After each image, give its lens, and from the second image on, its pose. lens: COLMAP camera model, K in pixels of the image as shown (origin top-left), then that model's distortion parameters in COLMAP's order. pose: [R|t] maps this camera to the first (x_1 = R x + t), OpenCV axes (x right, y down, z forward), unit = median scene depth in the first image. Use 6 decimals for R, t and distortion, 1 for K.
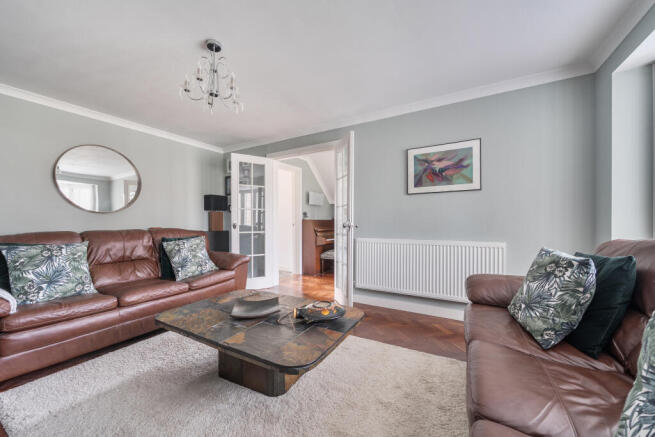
lens RADIAL K [[248.7, 0, 328.4], [0, 248.7, 220.7], [0, 0, 1]] dist [-0.001151, -0.000196]
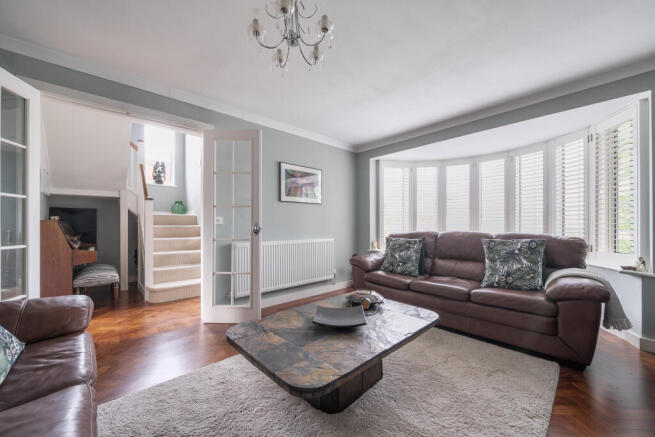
lens RADIAL K [[248.7, 0, 323.3], [0, 248.7, 226.9], [0, 0, 1]] dist [-0.001151, -0.000196]
pose [[0.306566, -0.002325, 0.951847, -0.751529], [-0.004570, 0.999982, 0.003915, 0.006233], [-0.951838, -0.005550, 0.306550, 0.488356]]
